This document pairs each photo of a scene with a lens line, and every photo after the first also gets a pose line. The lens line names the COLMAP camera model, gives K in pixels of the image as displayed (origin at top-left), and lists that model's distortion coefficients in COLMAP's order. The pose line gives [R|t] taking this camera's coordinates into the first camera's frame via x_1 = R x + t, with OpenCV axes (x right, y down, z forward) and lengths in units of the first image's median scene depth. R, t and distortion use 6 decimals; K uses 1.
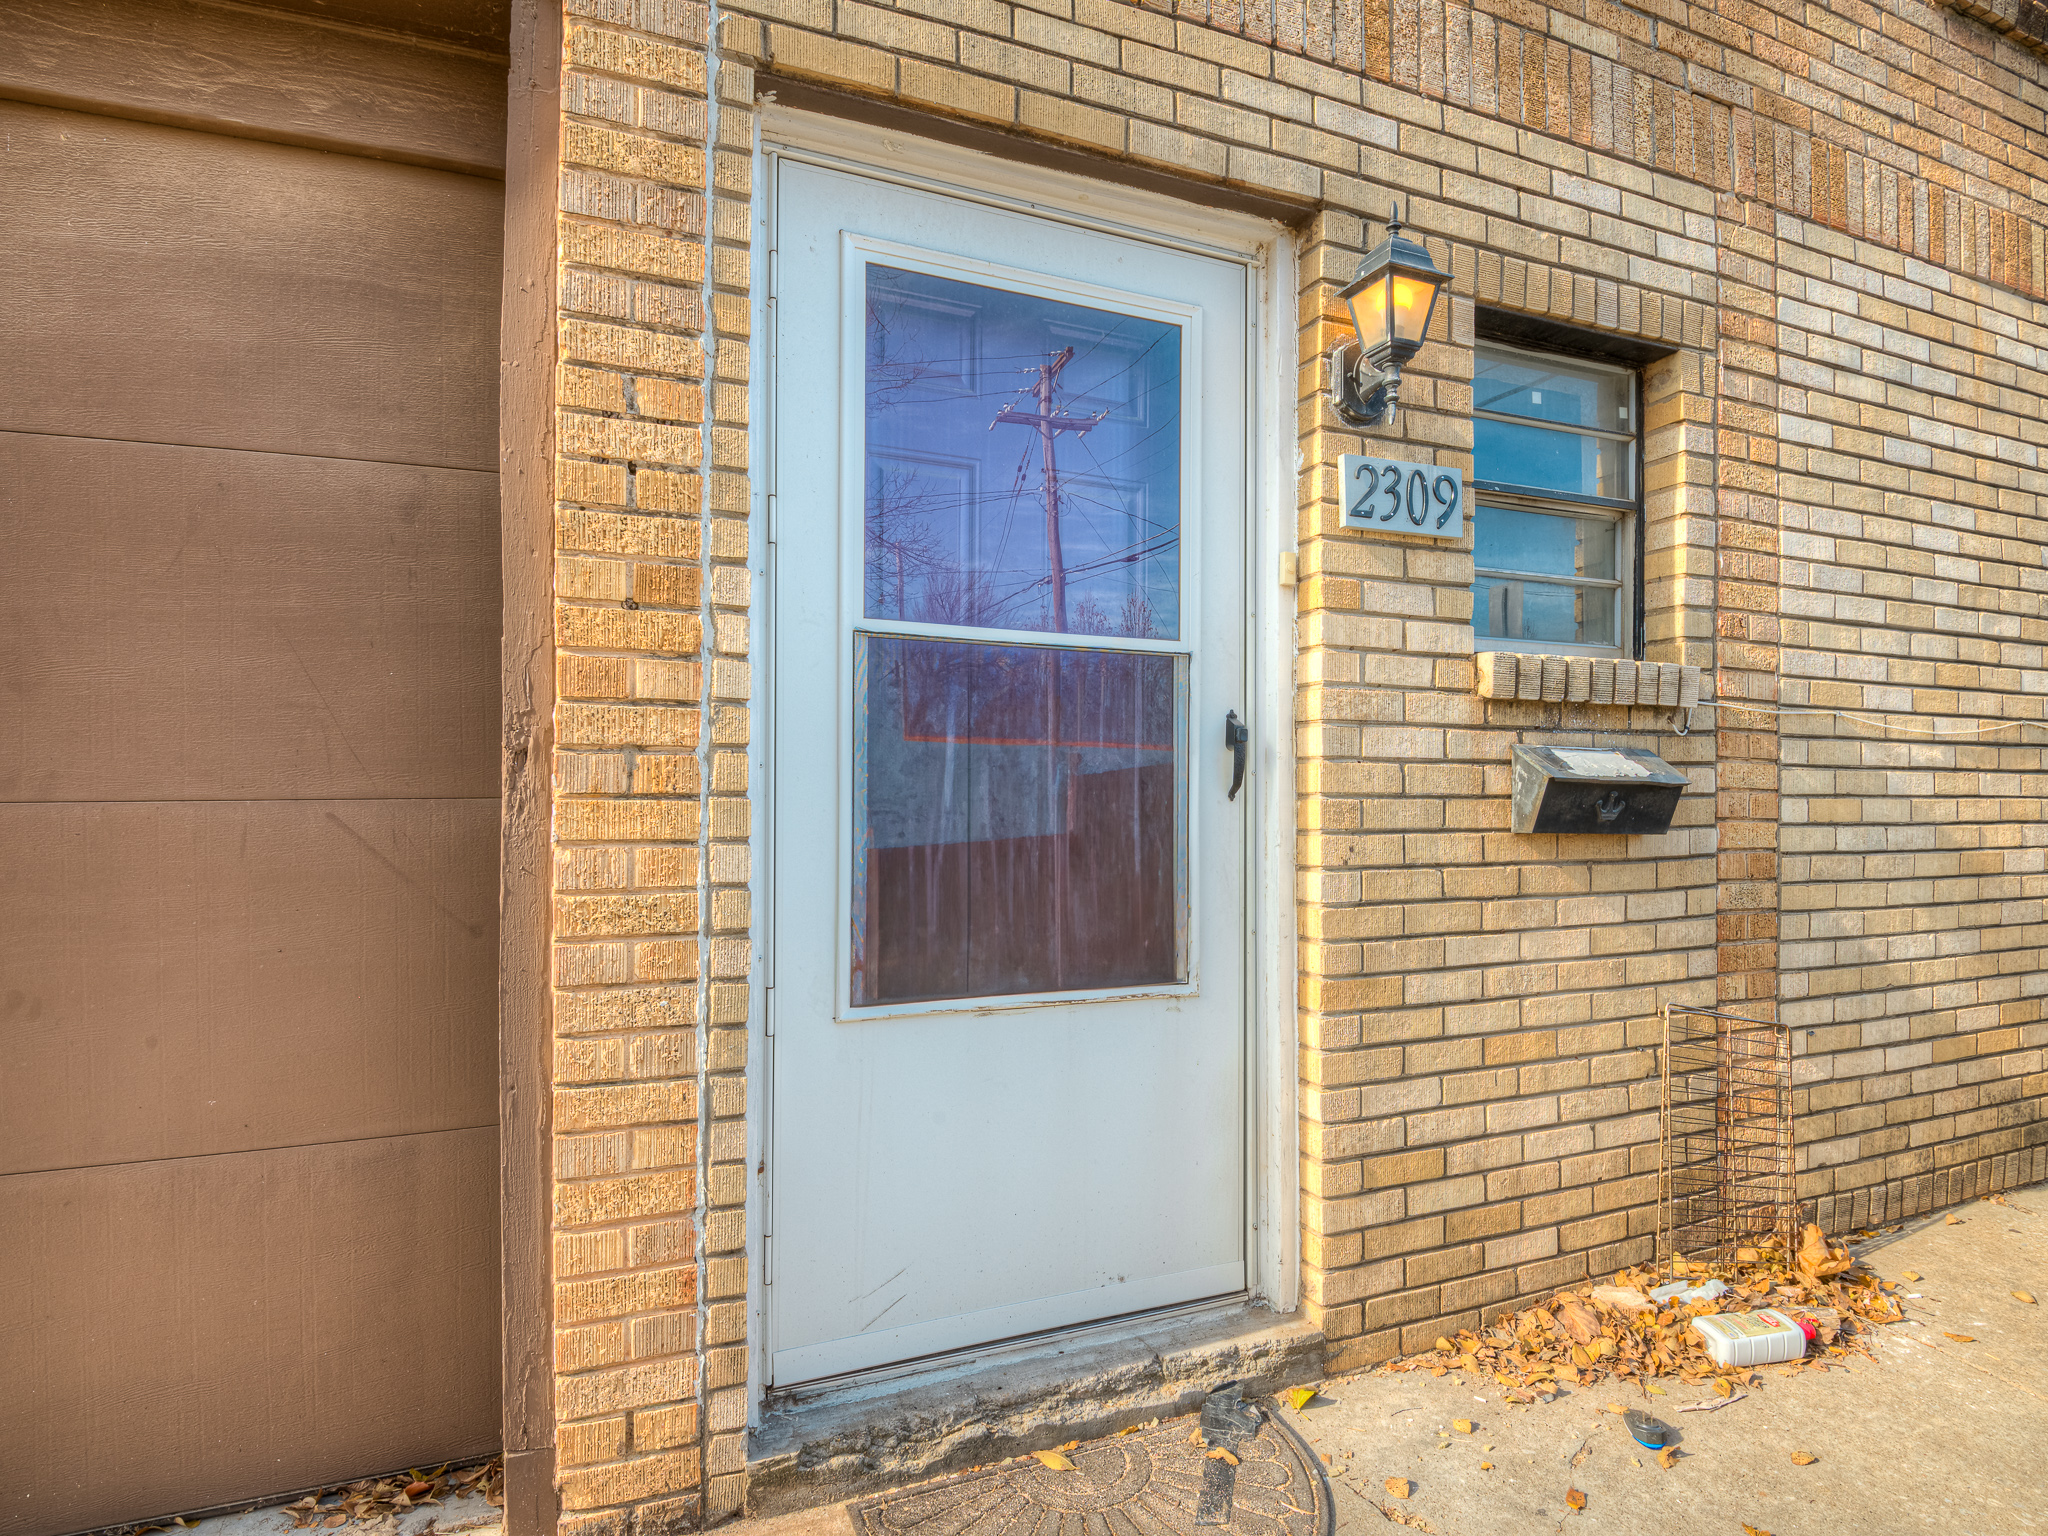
lens RADIAL K [[1086.0, 0, 1050.8], [0, 1086.0, 770.2], [0, 0, 1]] dist [-0.004122, -0.002021]
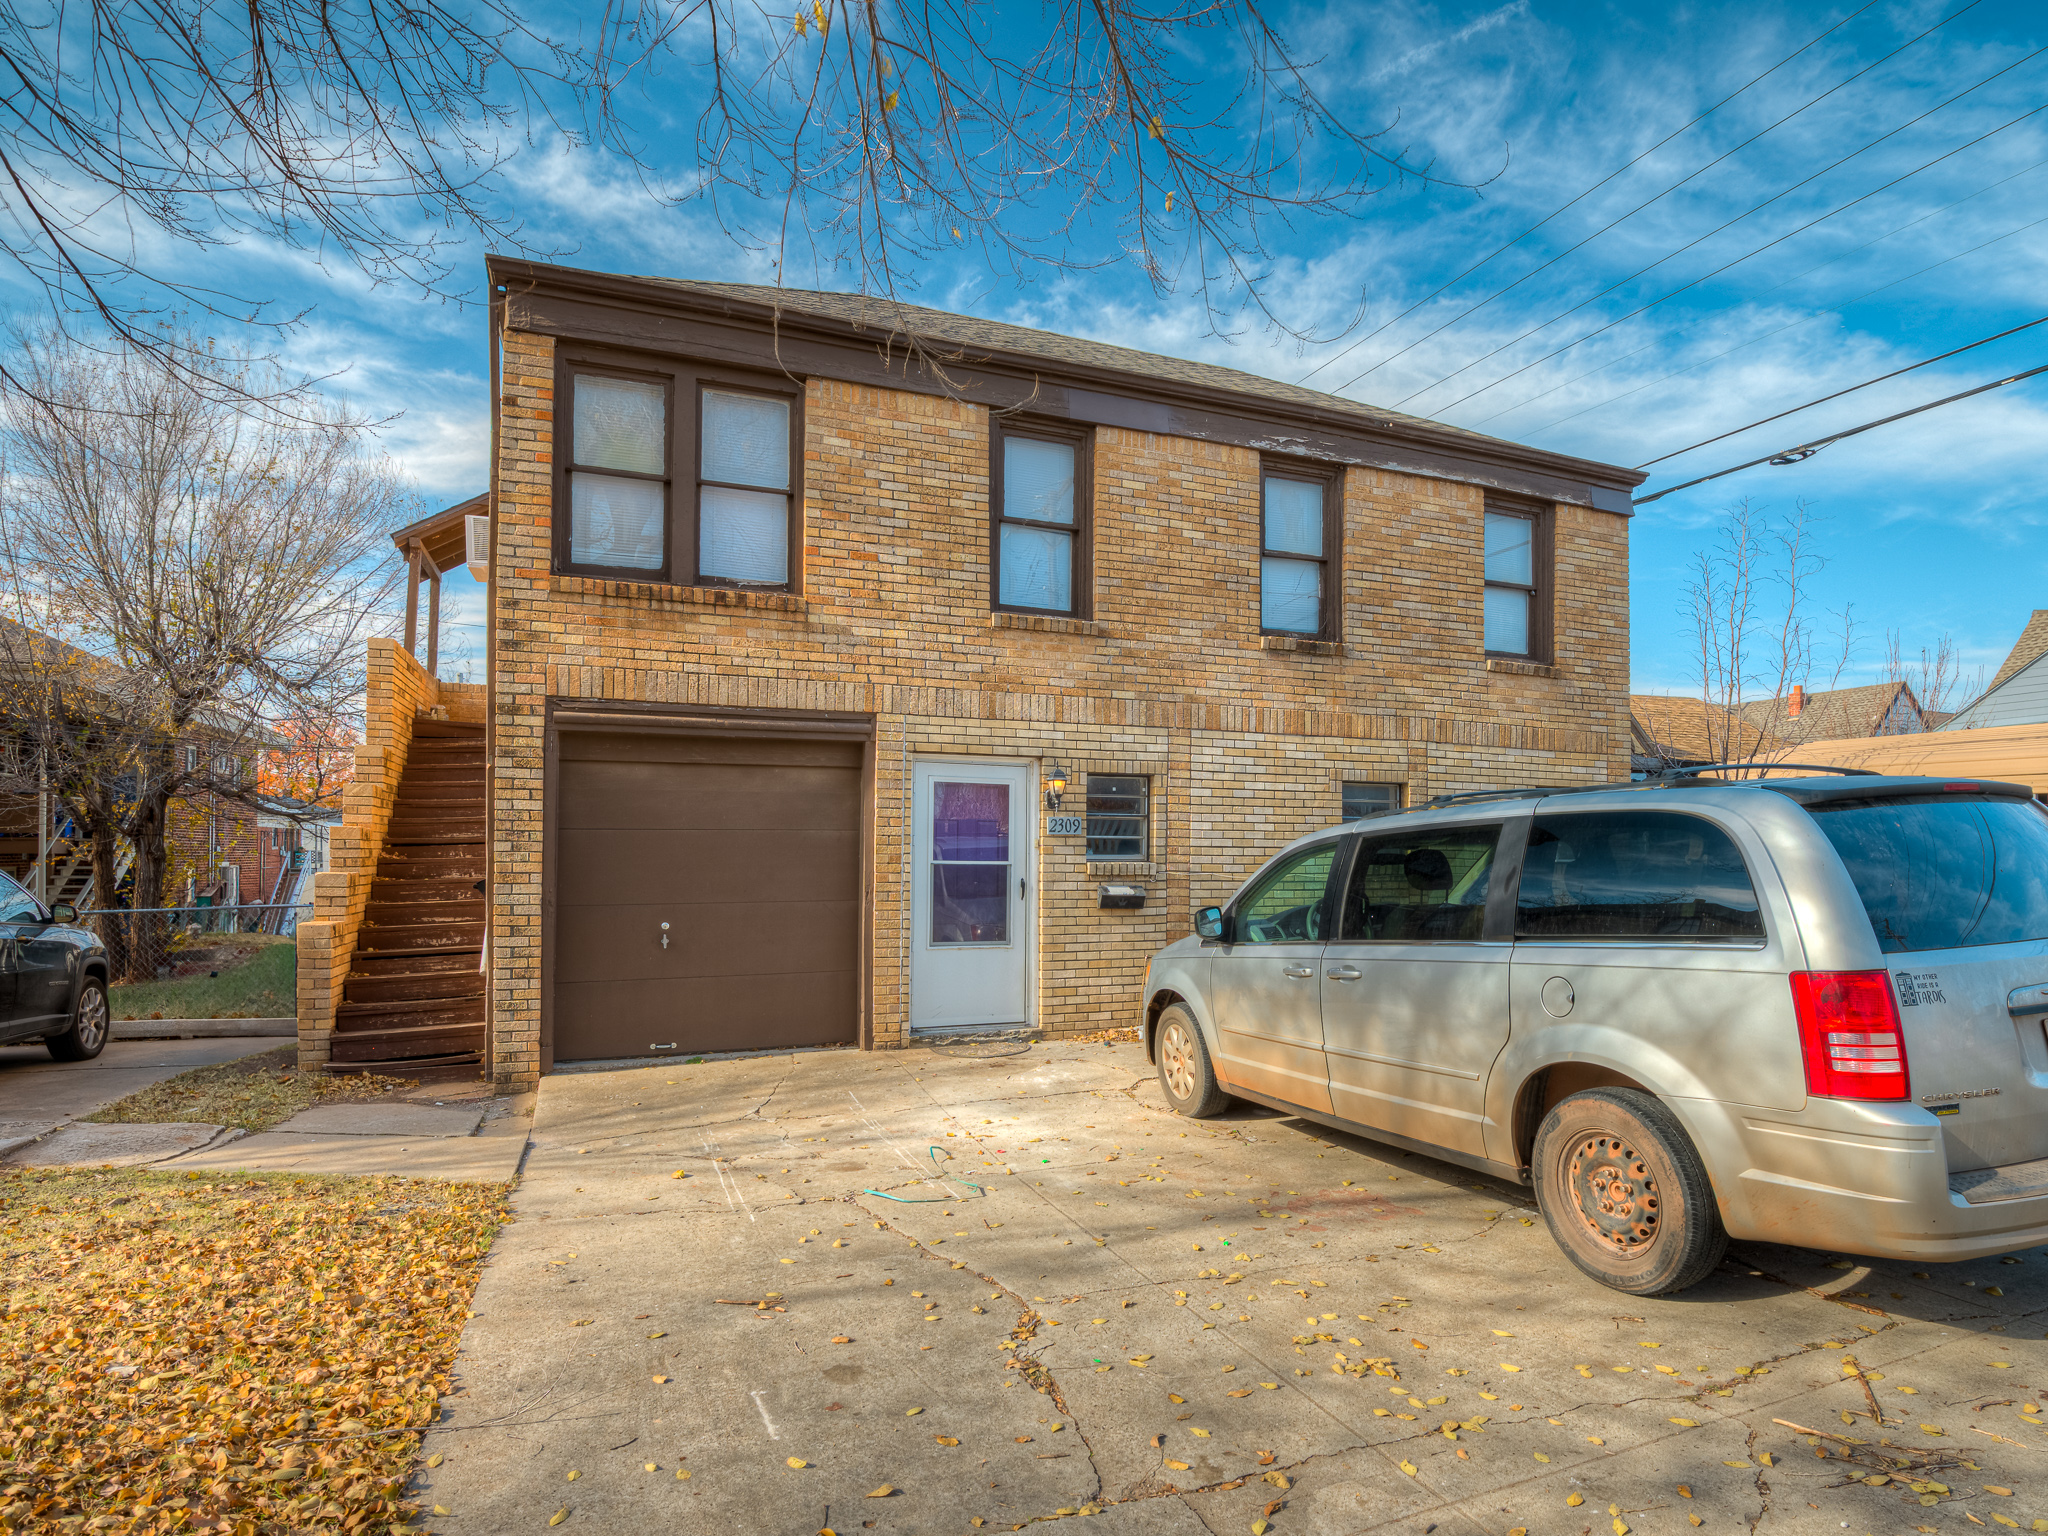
lens RADIAL K [[1086.0, 0, 1050.8], [0, 1086.0, 770.2], [0, 0, 1]] dist [-0.004122, -0.002021]
pose [[0.999189, -0.004516, -0.040005, 0.421799], [0.001664, 0.997472, -0.071045, -0.163023], [0.040225, 0.070921, 0.996671, -2.969113]]
